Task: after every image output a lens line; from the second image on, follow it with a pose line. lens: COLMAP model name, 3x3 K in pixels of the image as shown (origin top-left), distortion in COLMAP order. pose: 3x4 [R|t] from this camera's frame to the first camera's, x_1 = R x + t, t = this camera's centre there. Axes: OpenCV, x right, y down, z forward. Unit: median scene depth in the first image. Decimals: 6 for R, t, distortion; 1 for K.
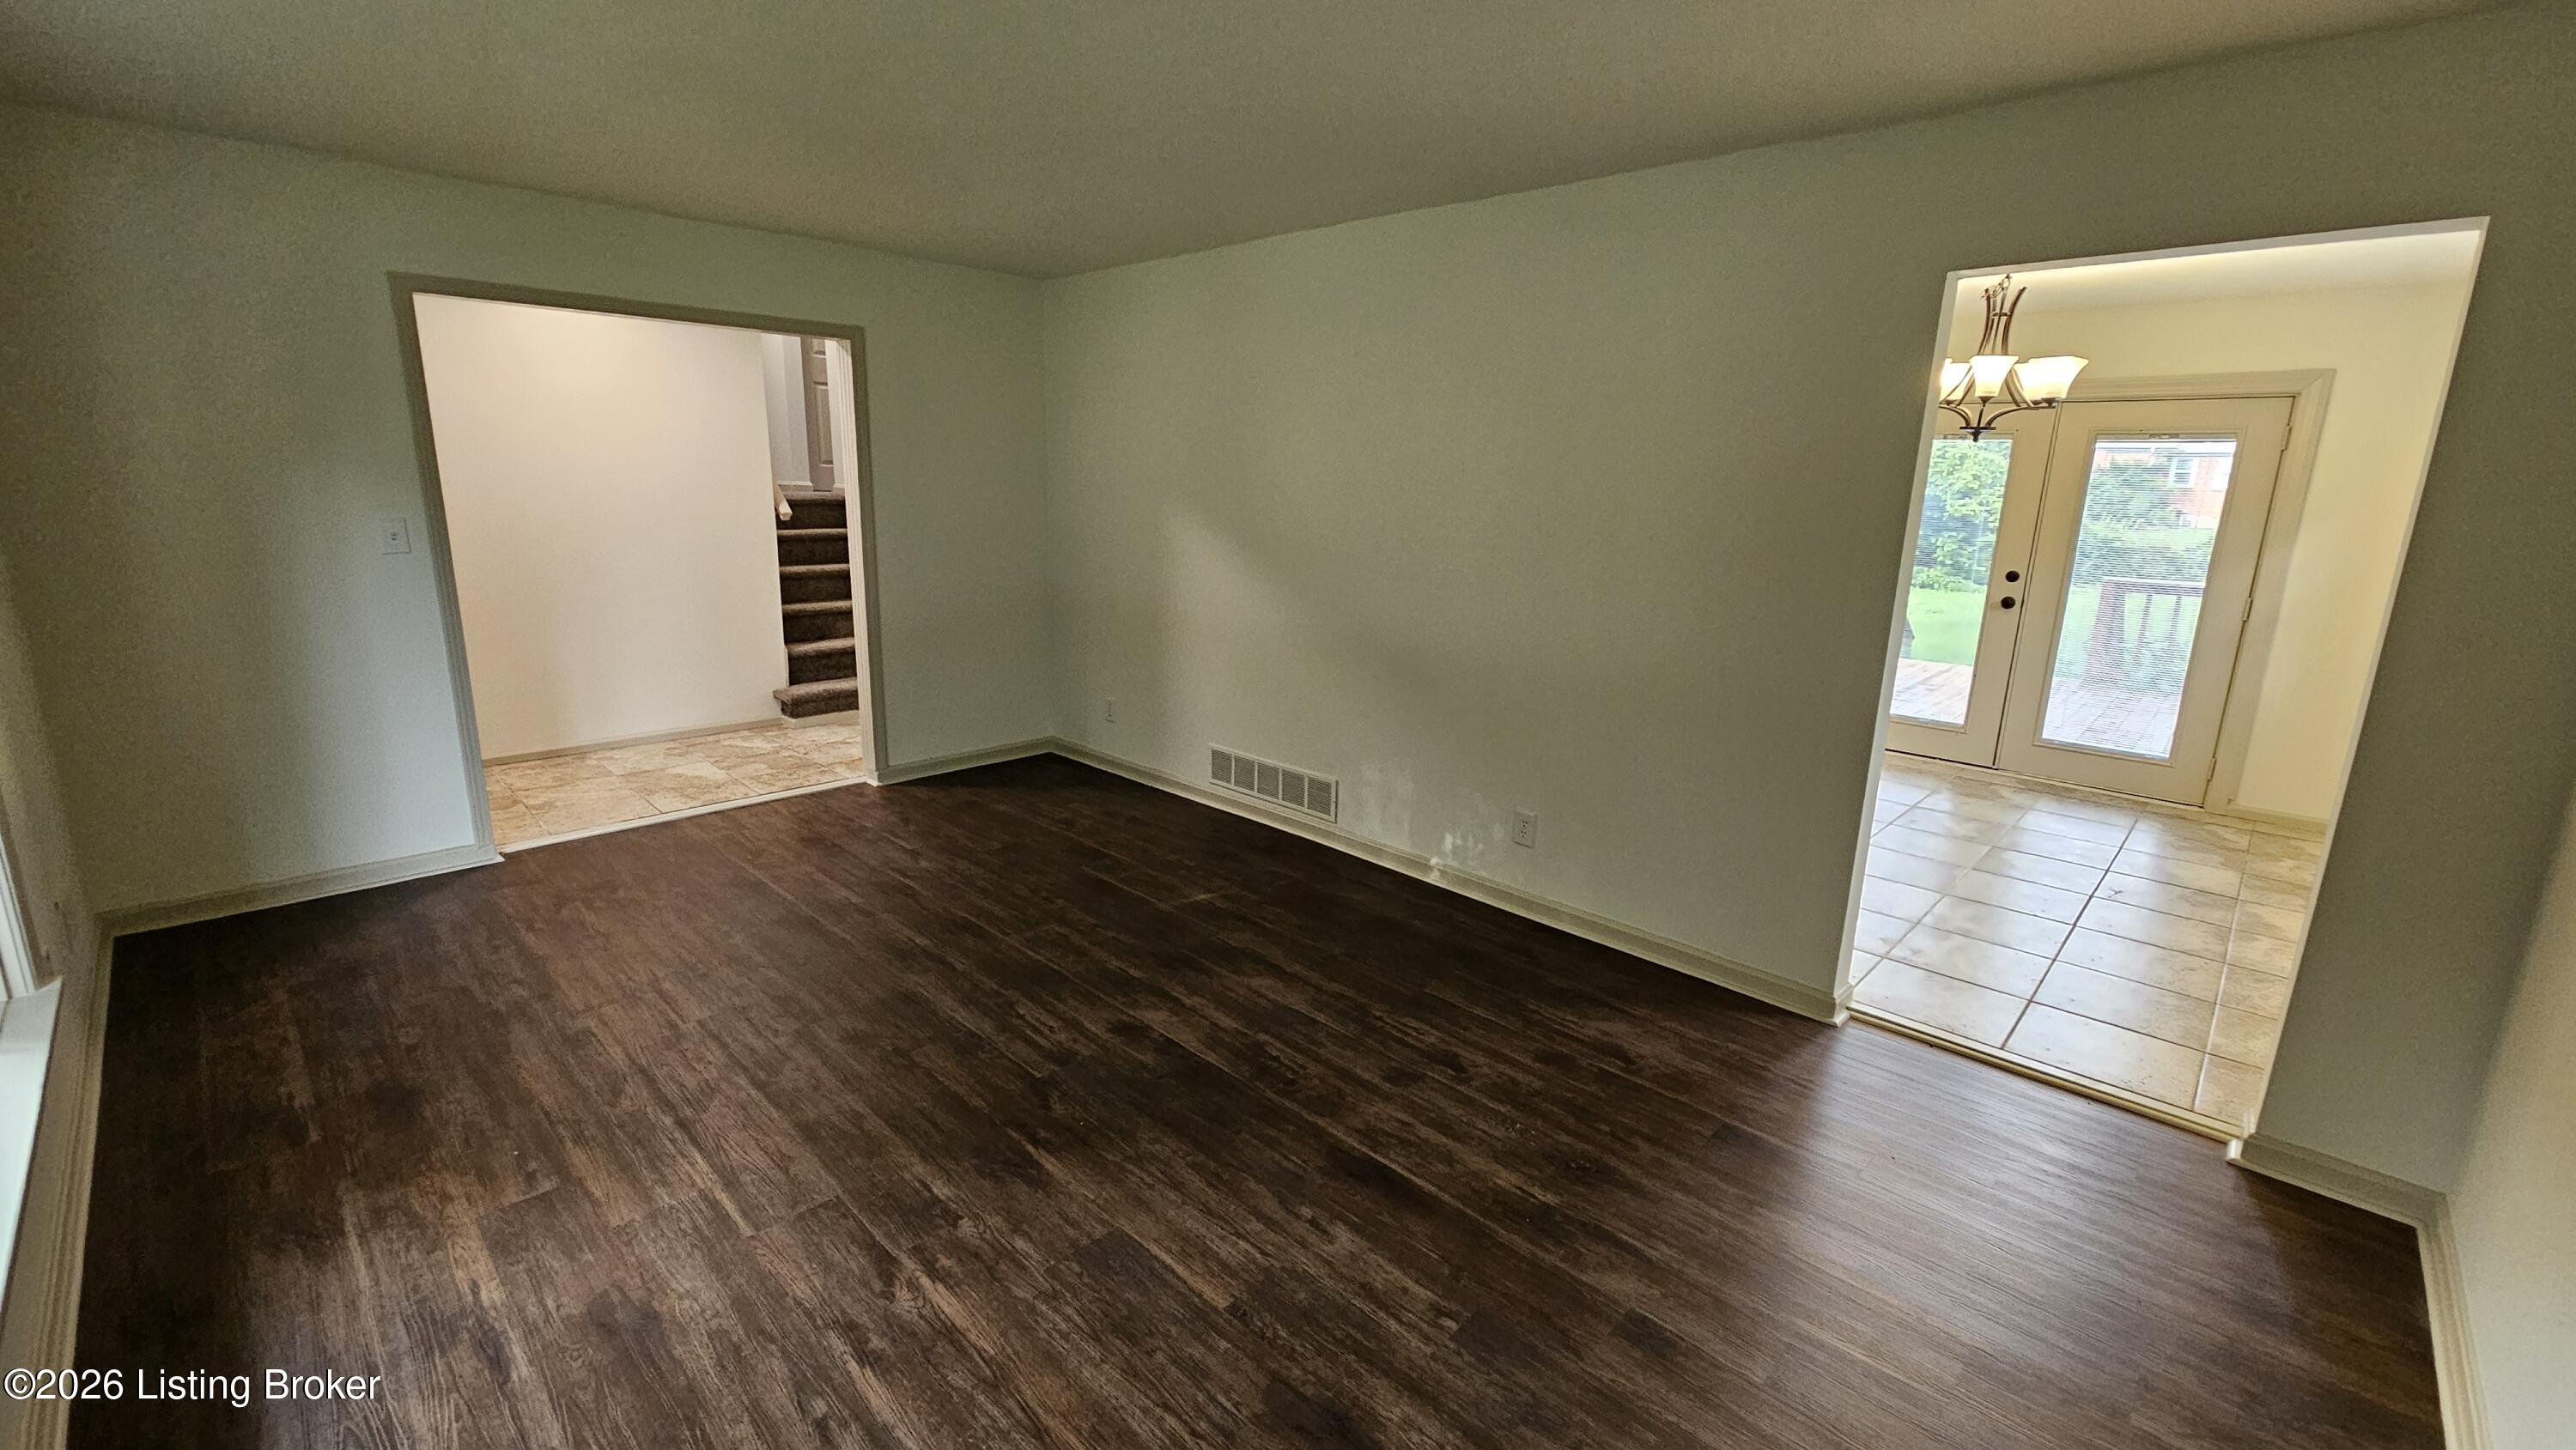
lens RADIAL K [[1056.1, 0, 1289.0], [0, 1056.1, 712.8], [0, 0, 1]] dist [0.001709, -0.000001]
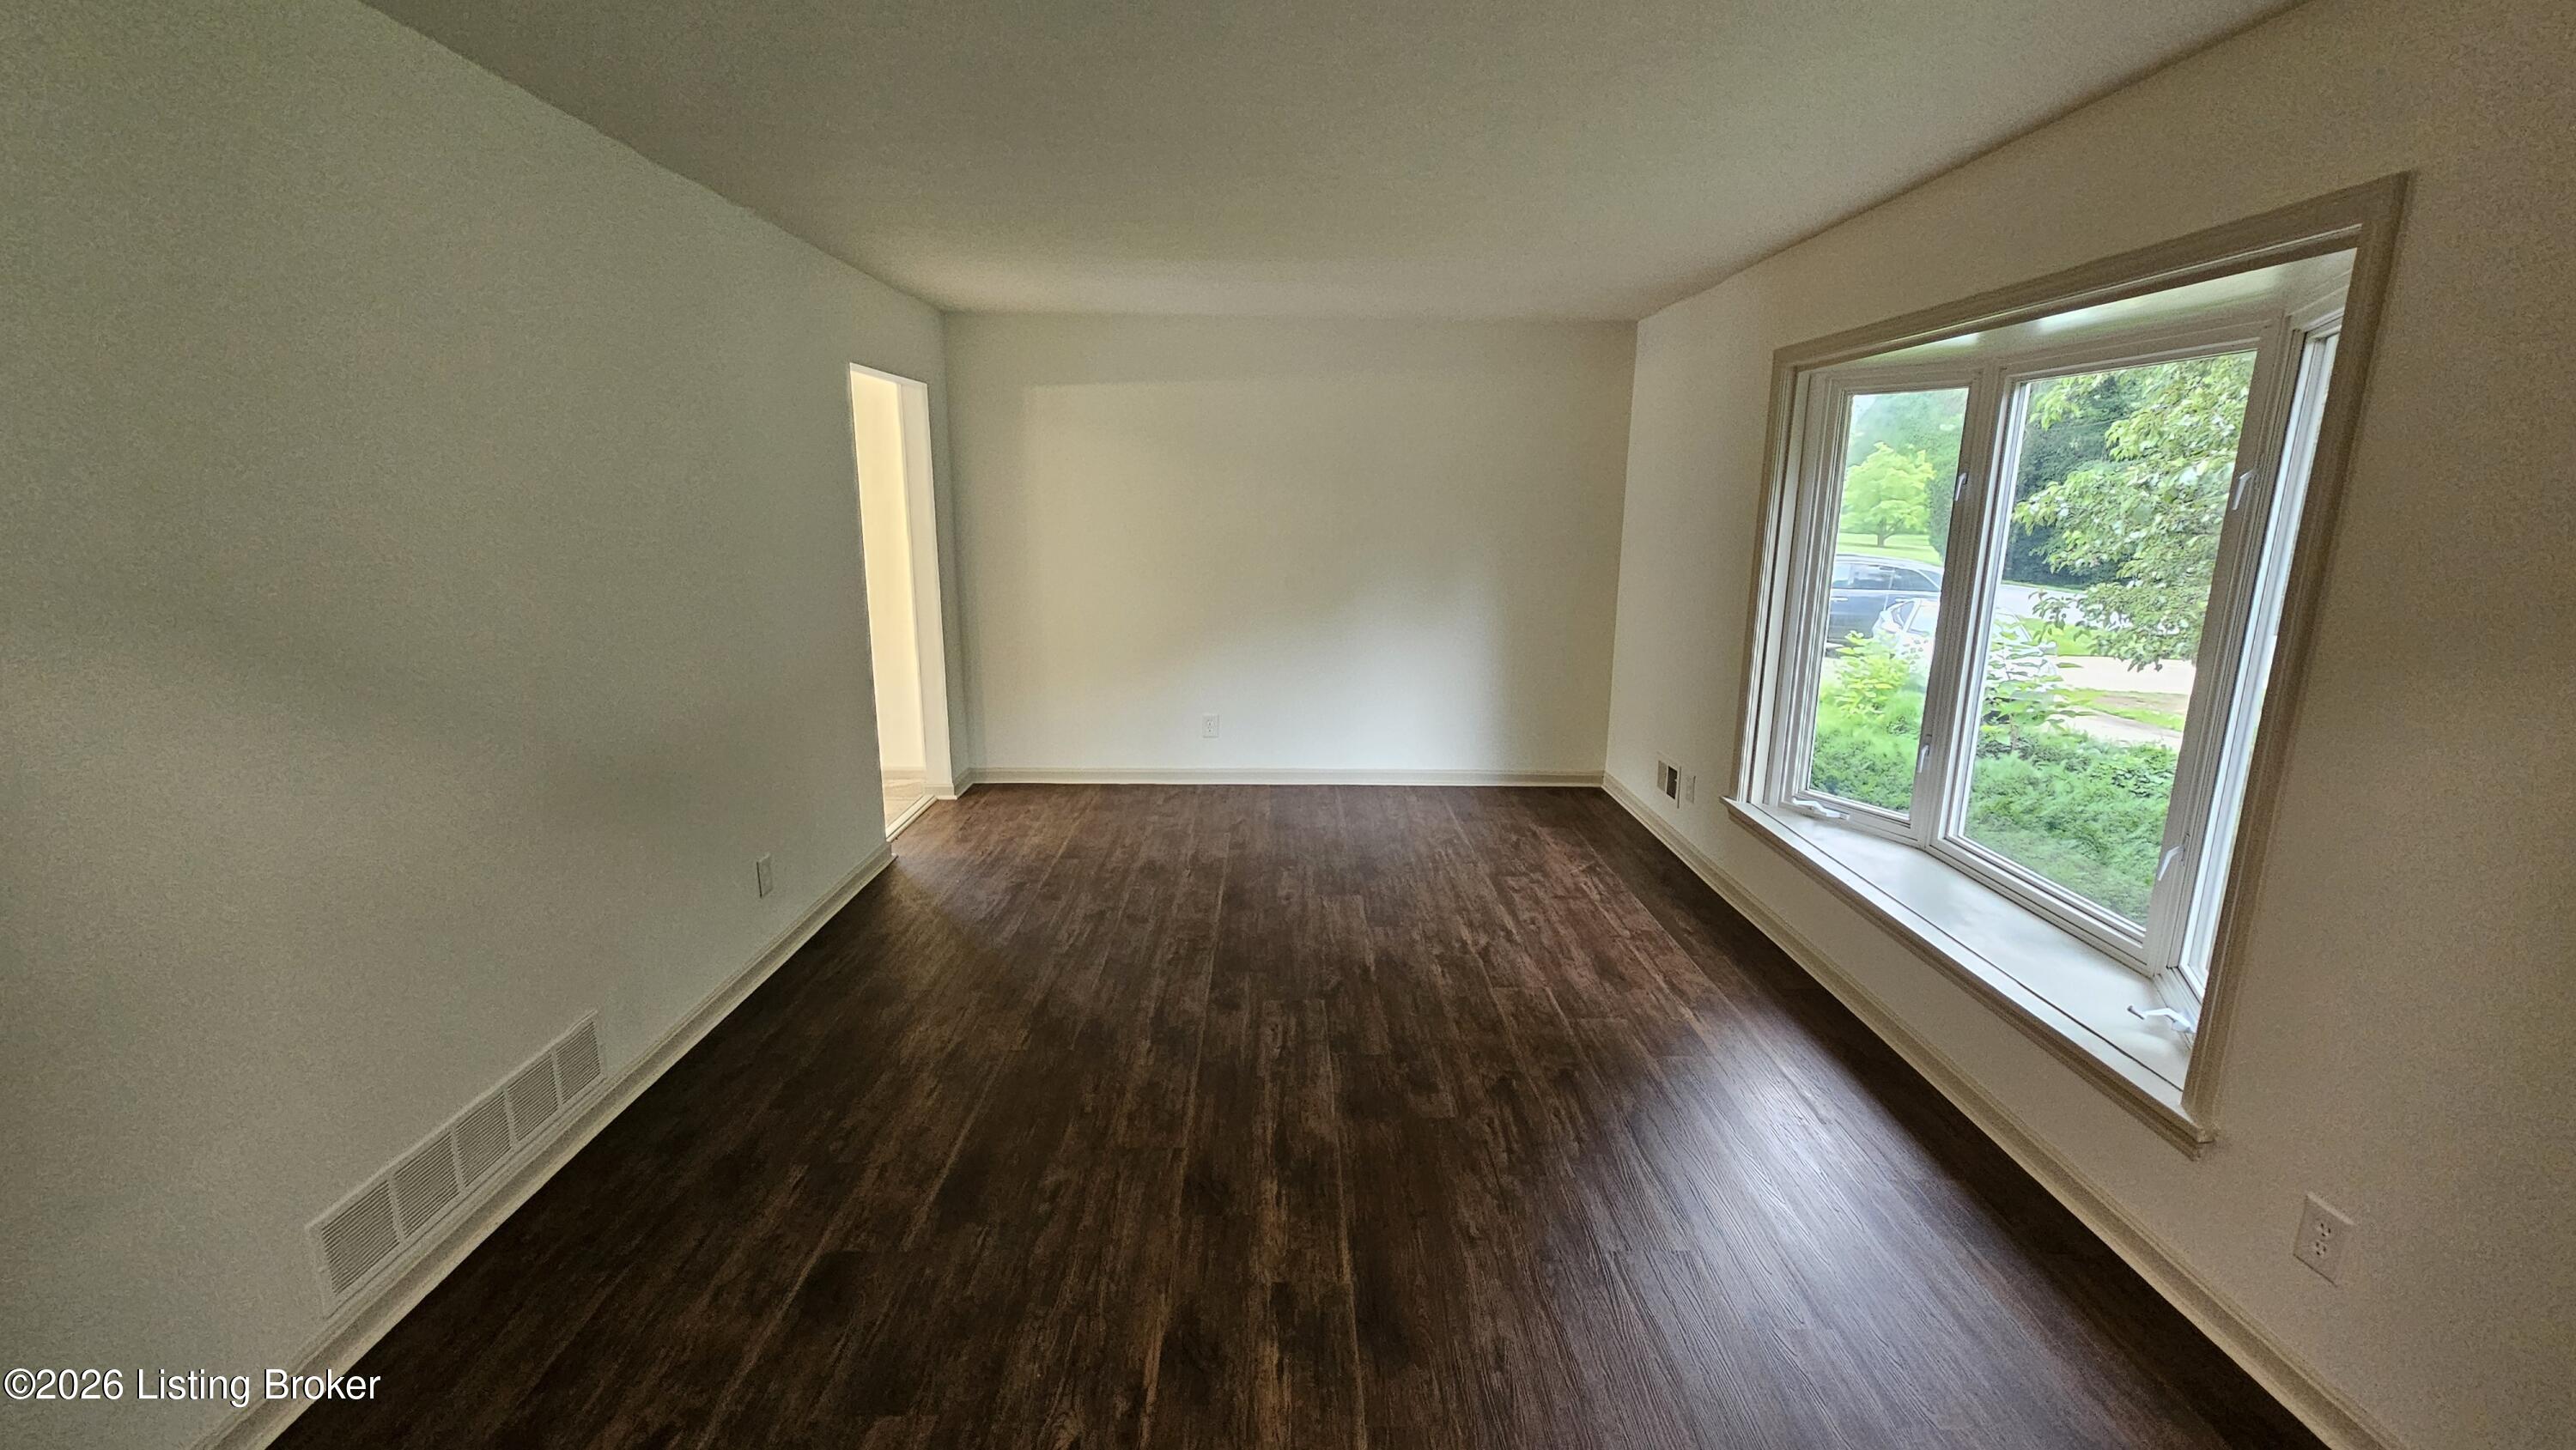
lens RADIAL K [[1056.1, 0, 1295.9], [0, 1056.1, 731.0], [0, 0, 1]] dist [0.001709, -0.000001]
pose [[-0.706706, -0.187837, 0.682117, -0.916929], [0.127328, 0.914605, 0.383777, -0.388574], [-0.695956, 0.358070, -0.622440, 1.542852]]
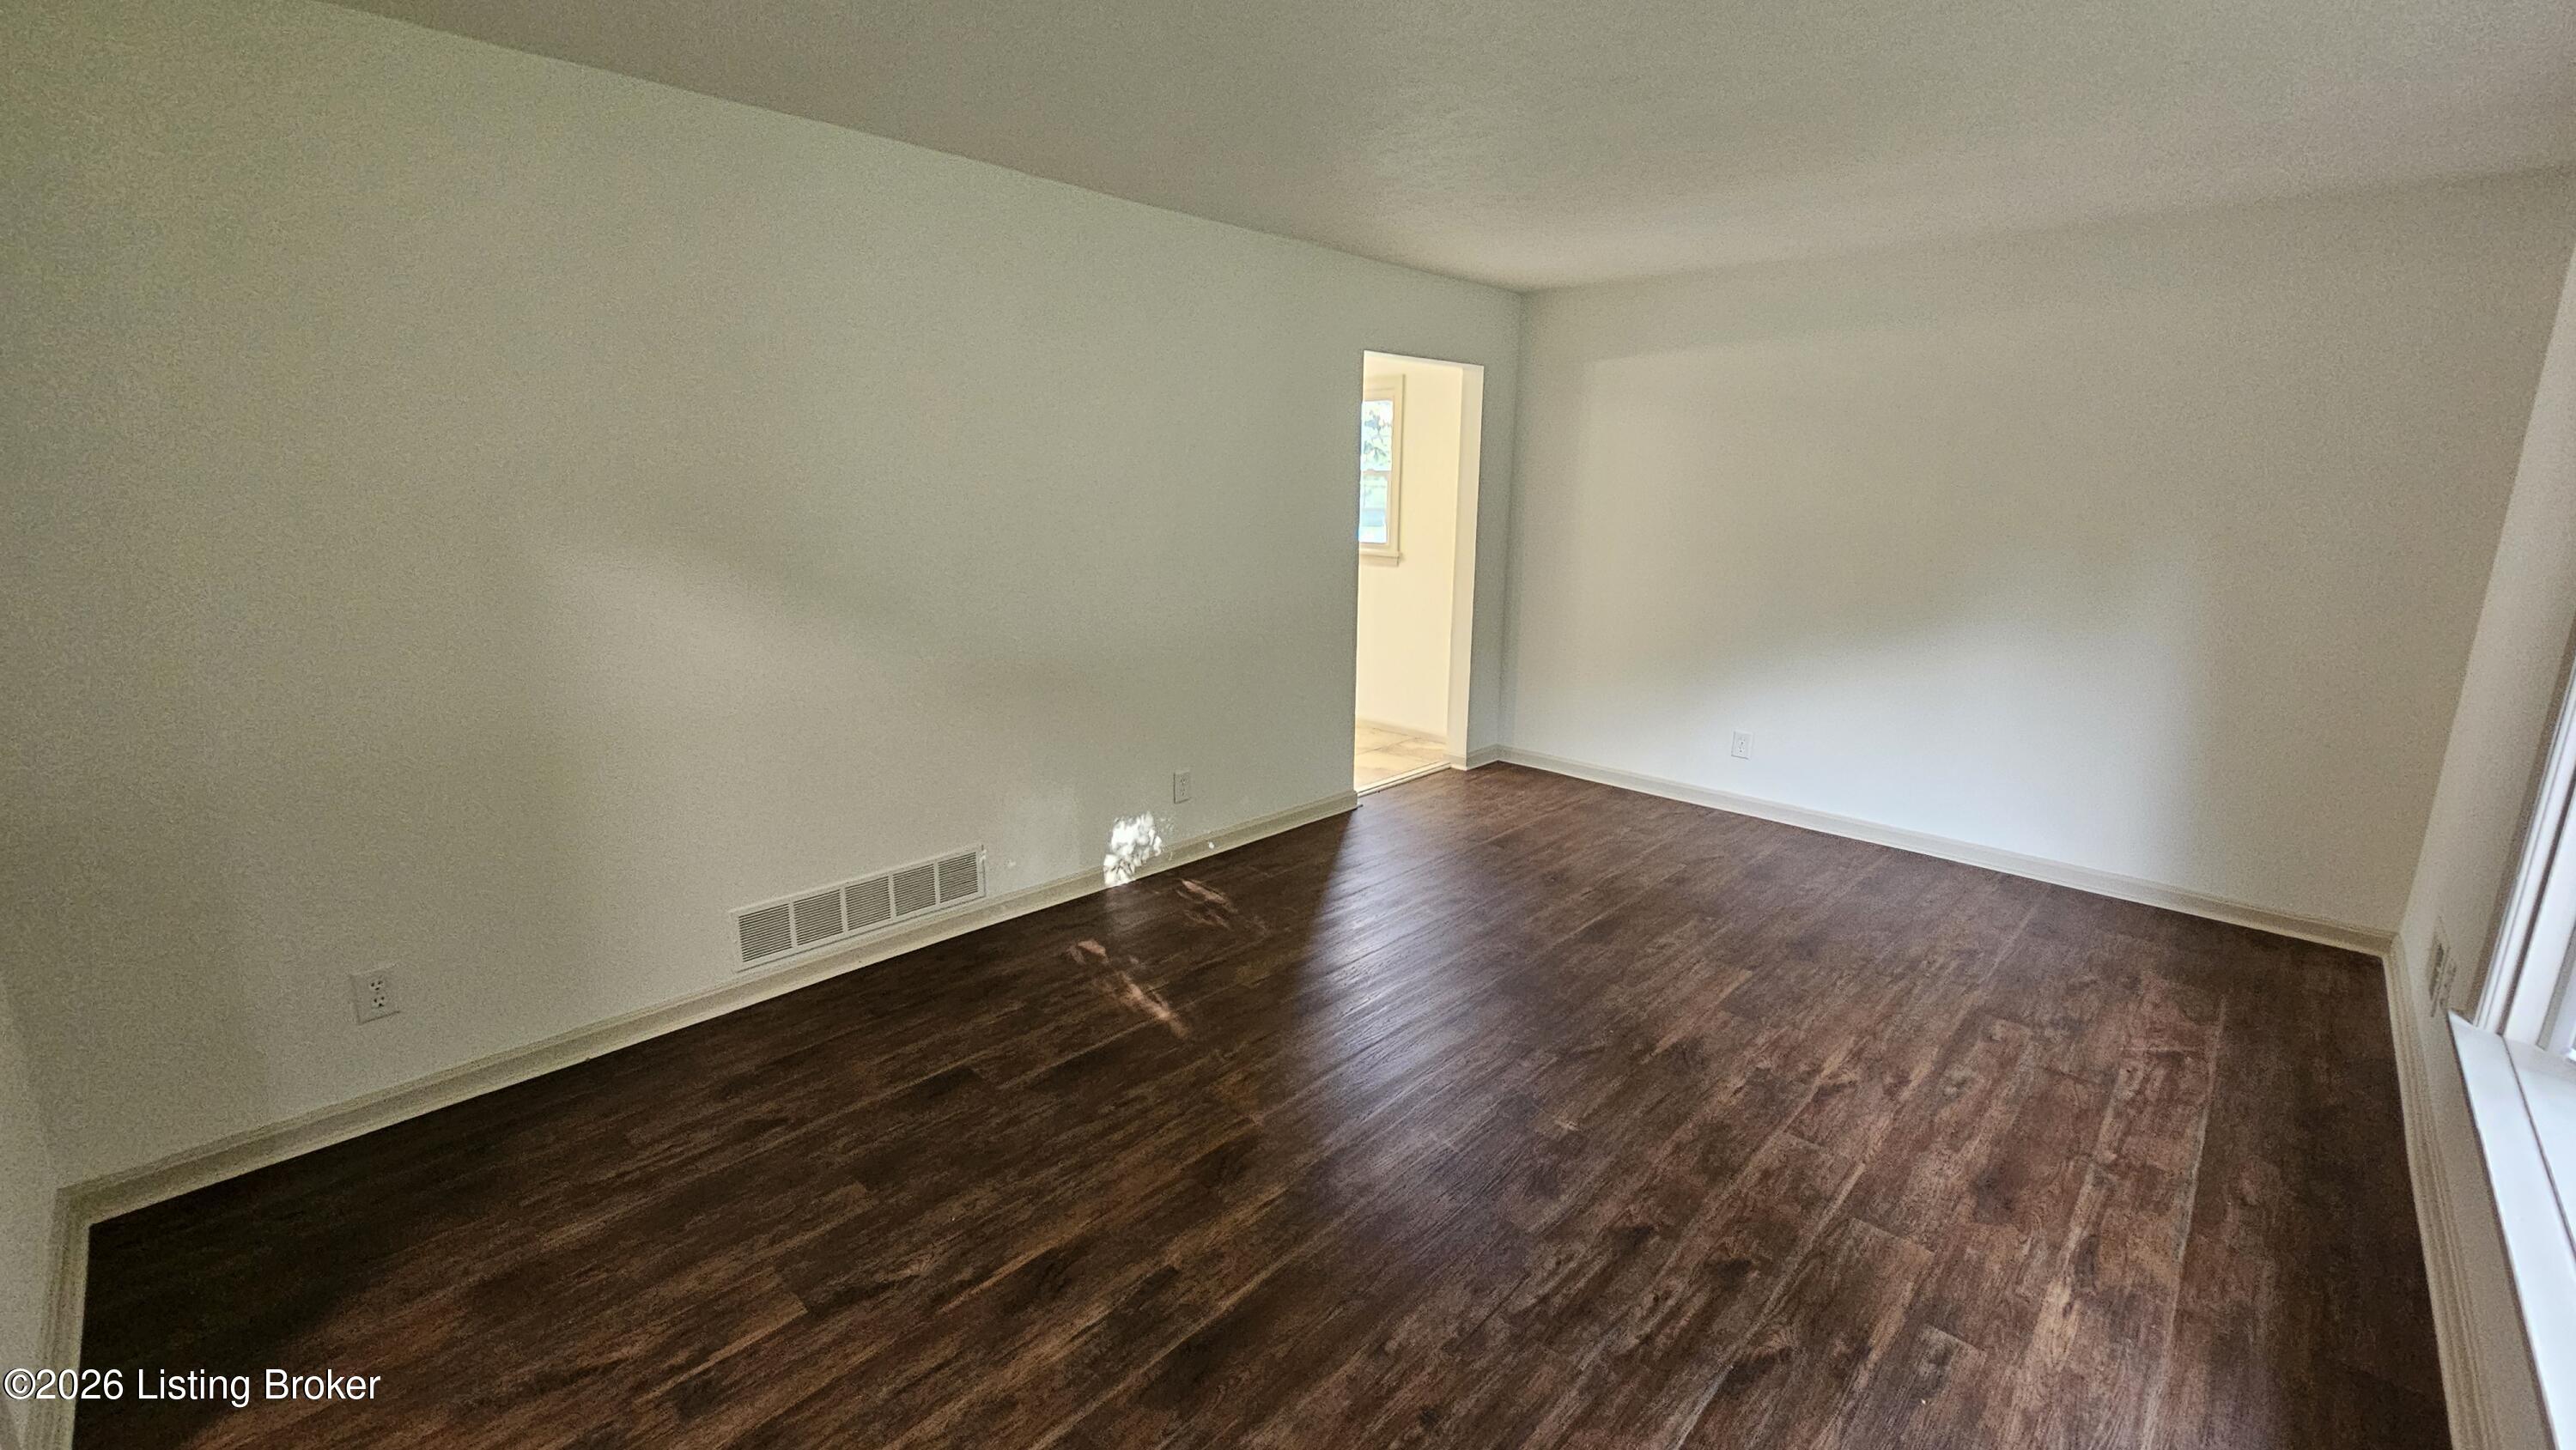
lens RADIAL K [[1056.1, 0, 1291.6], [0, 1056.1, 722.4], [0, 0, 1]] dist [0.001709, -0.000001]
pose [[-0.009712, -0.253641, 0.967250, -1.073875], [0.206730, 0.945888, 0.250115, -0.267999], [-0.978350, 0.202389, 0.043249, 1.052645]]
